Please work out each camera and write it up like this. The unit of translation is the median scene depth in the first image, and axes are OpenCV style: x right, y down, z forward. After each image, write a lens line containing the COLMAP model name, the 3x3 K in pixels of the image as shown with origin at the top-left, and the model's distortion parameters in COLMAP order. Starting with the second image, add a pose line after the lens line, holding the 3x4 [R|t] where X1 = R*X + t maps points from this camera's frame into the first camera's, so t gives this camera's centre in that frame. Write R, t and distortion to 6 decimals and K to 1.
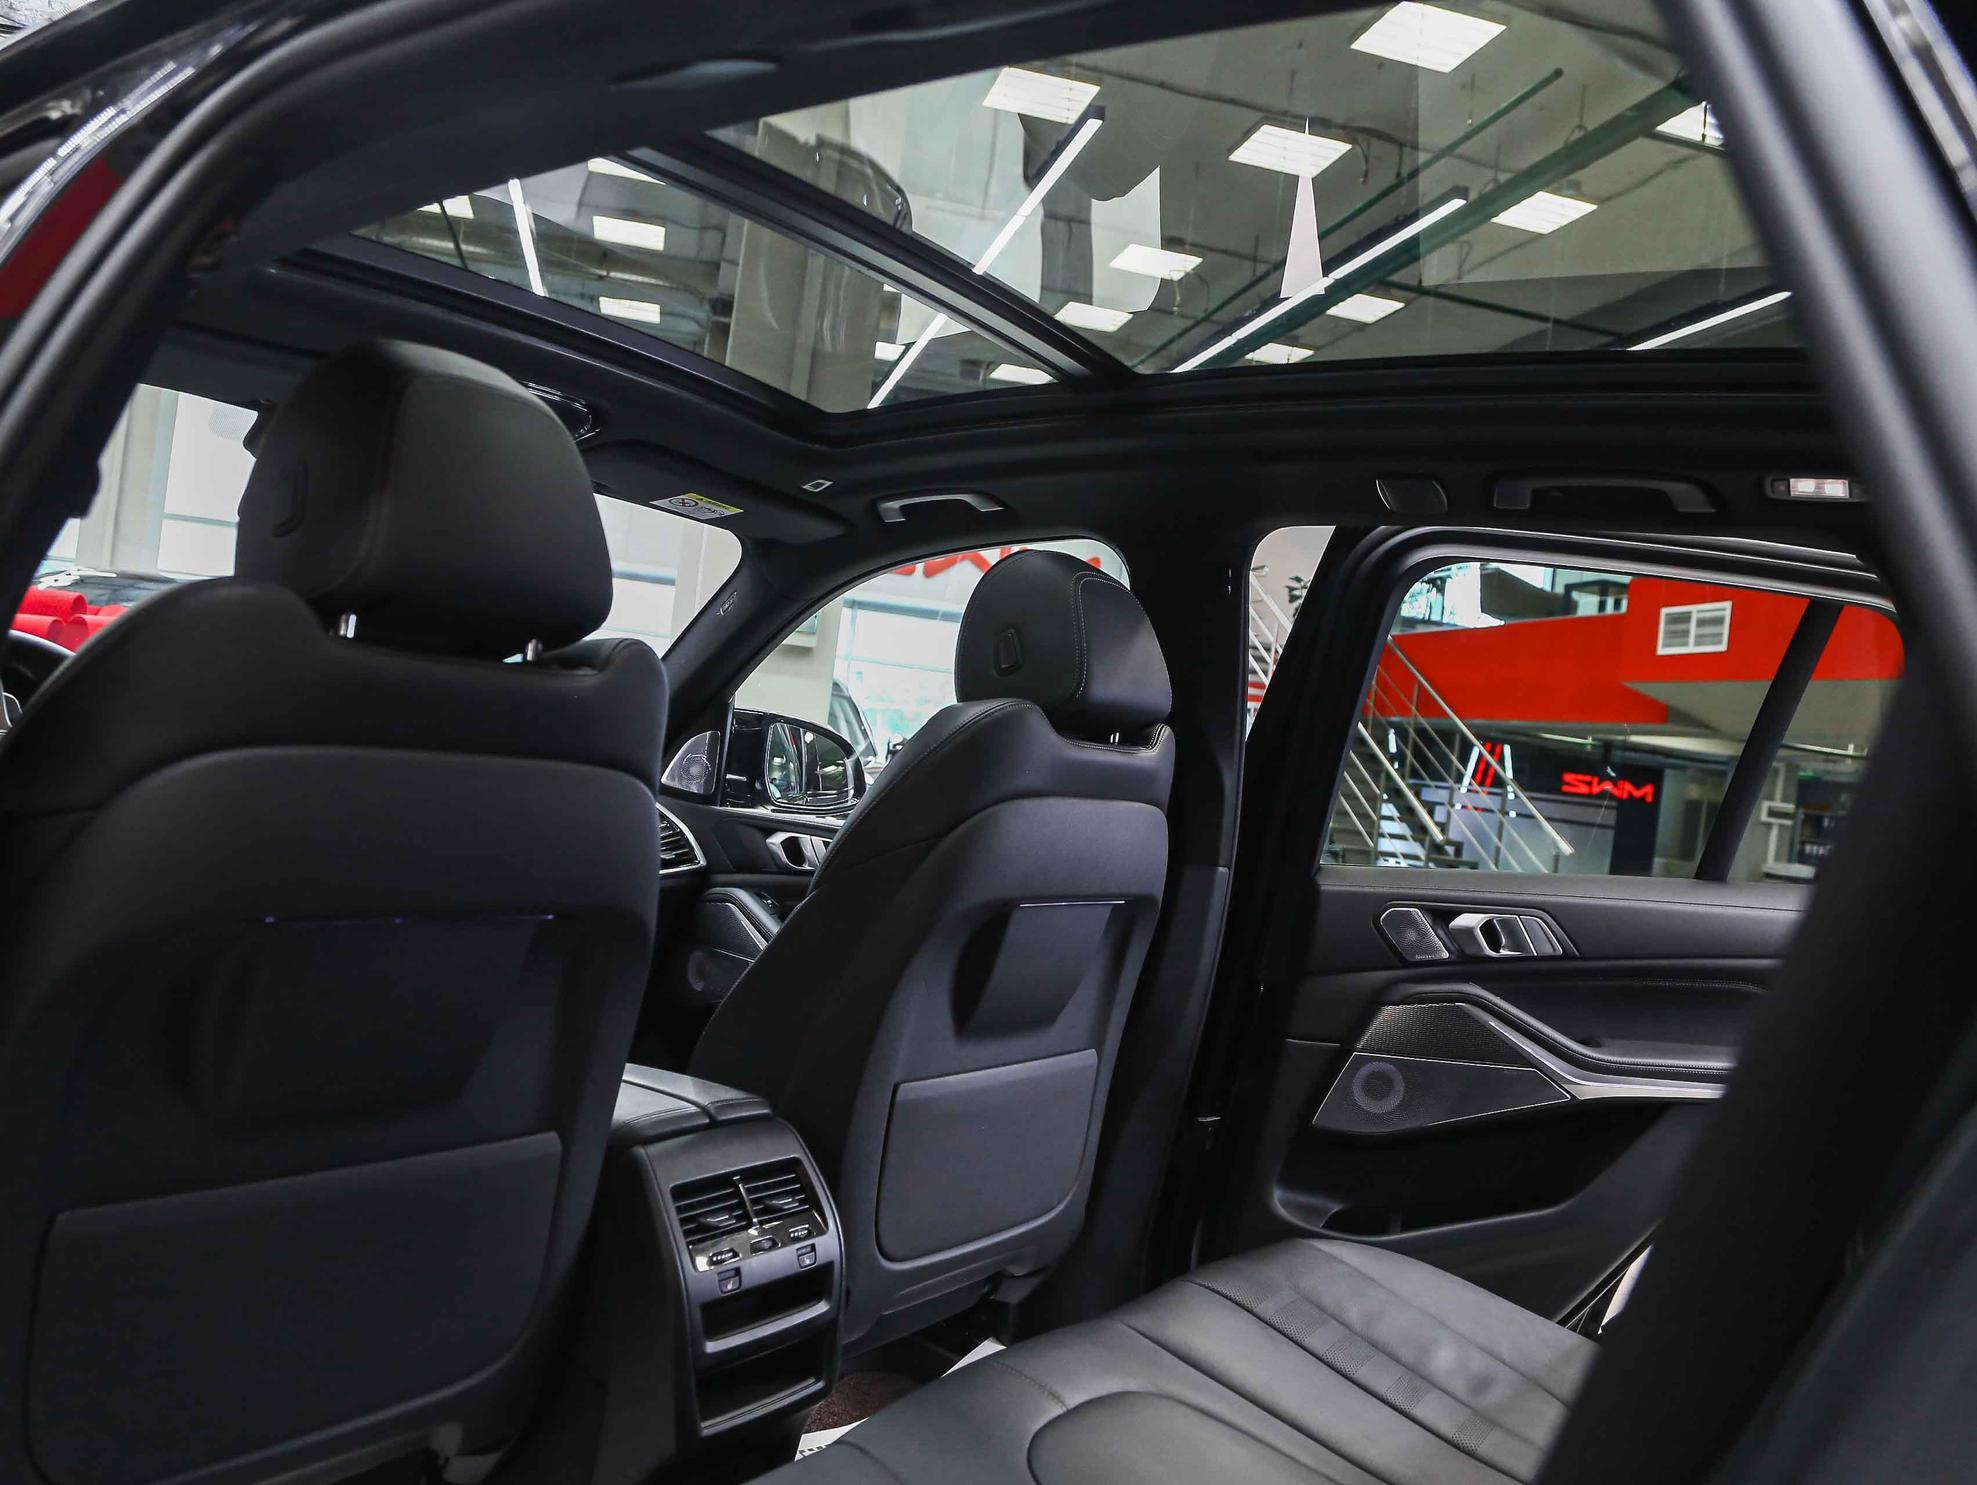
lens RADIAL K [[1545.8, 0, 947.9], [0, 1545.8, 750.4], [0, 0, 1]] dist [-0.120206, 0.051281]
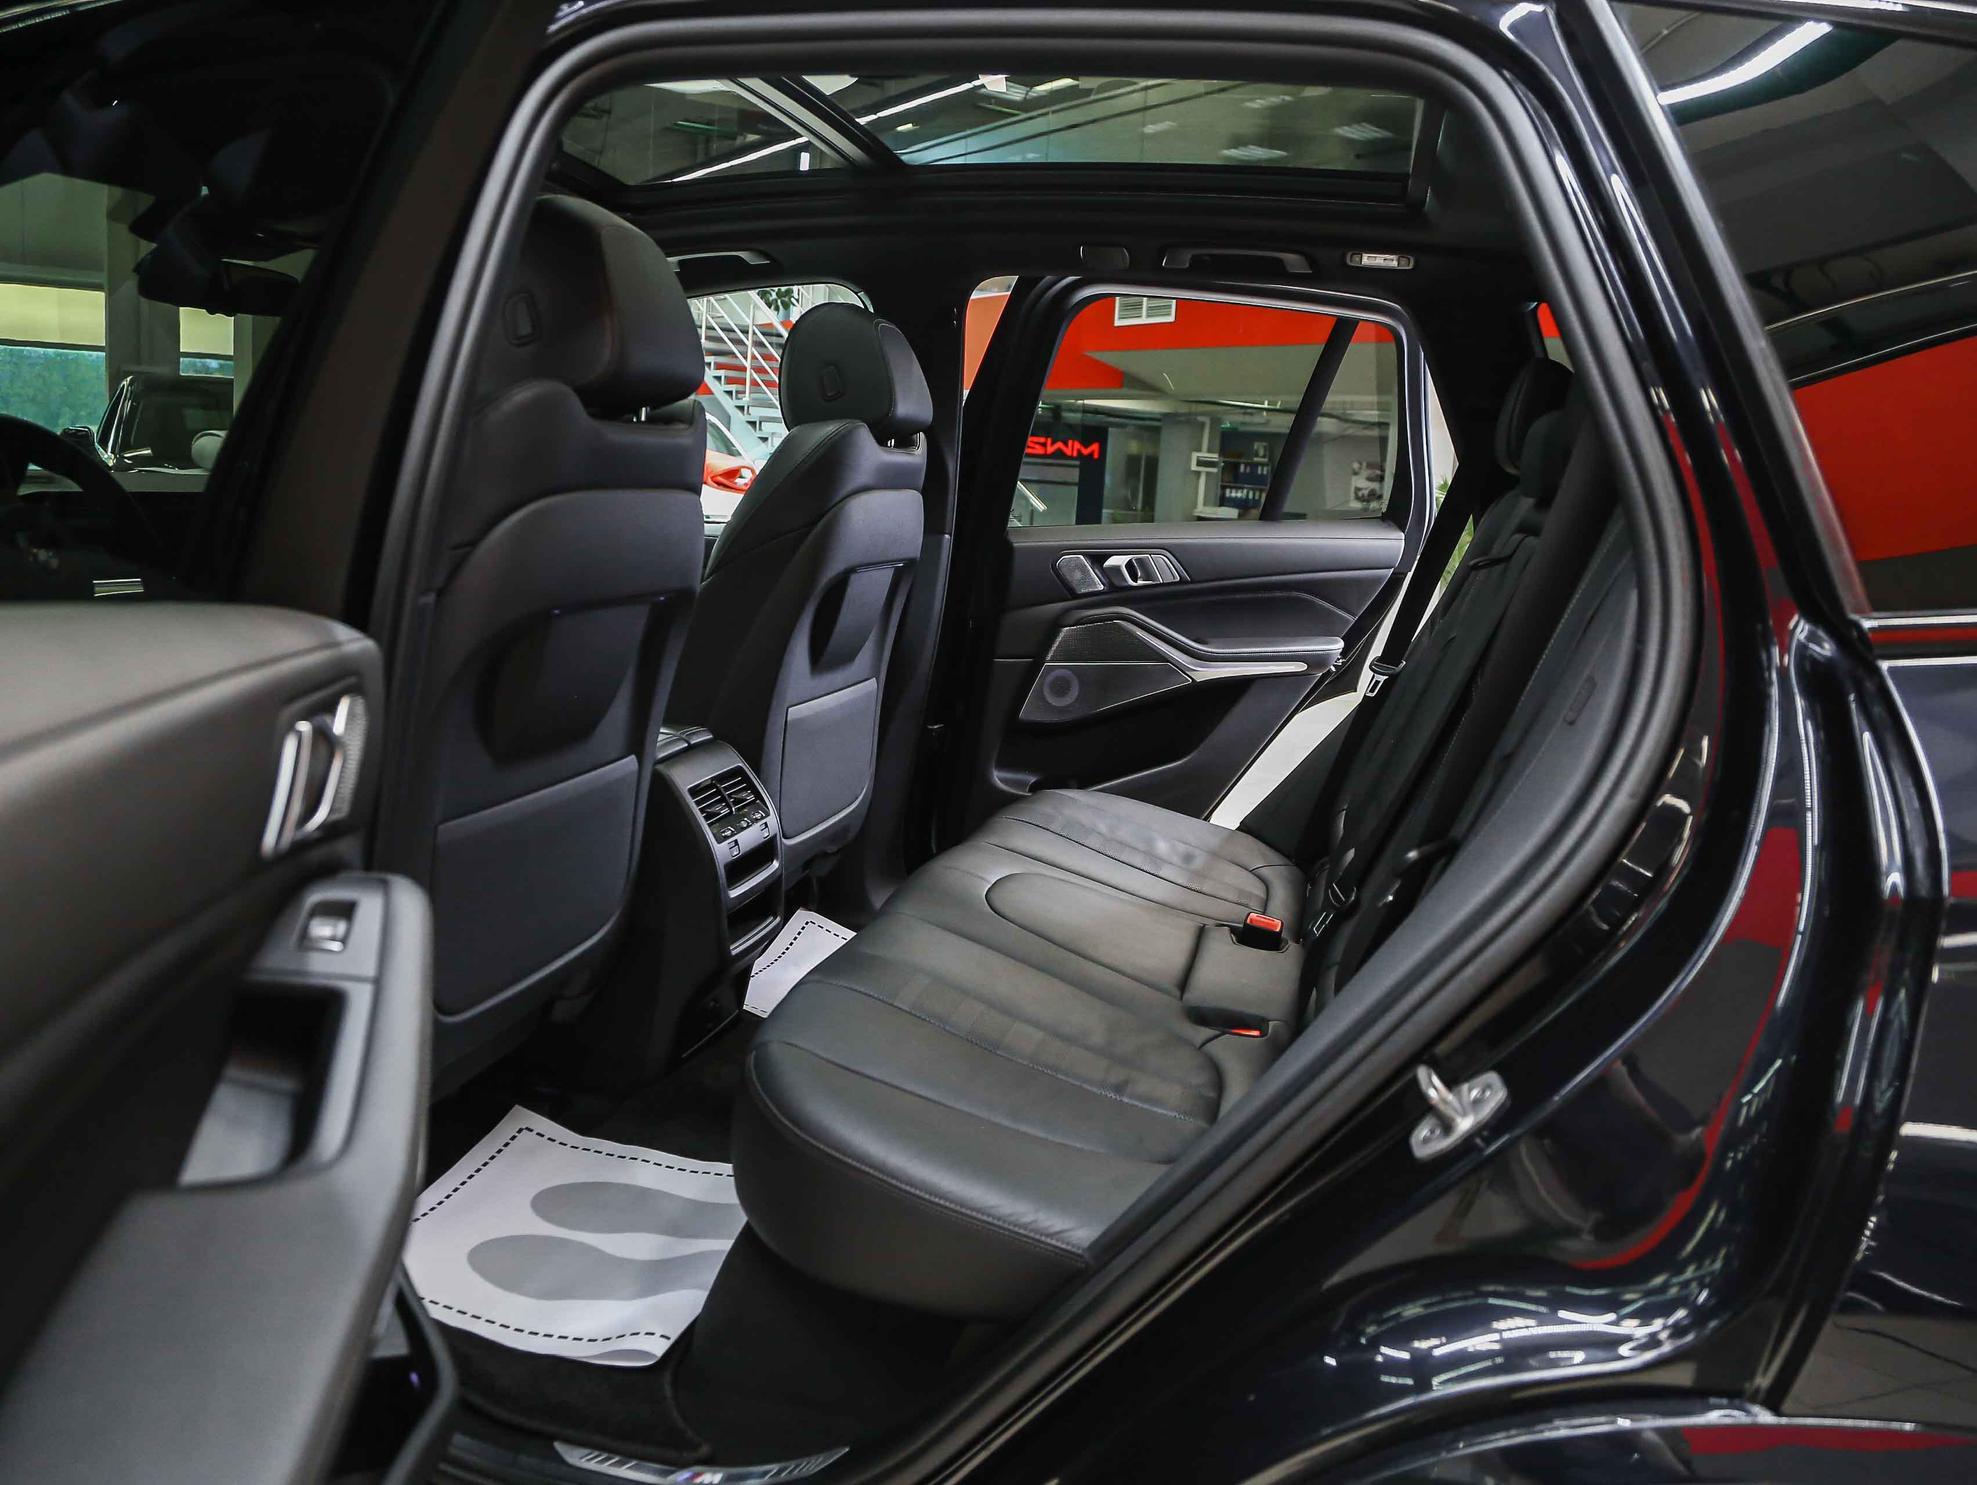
lens RADIAL K [[1545.8, 0, 972.3], [0, 1545.8, 745.4], [0, 0, 1]] dist [-0.120206, 0.051281]
pose [[0.930115, -0.122226, 0.346335, -0.282048], [0.049601, 0.976164, 0.211292, -0.026376], [-0.363905, -0.179347, 0.914007, -0.254907]]
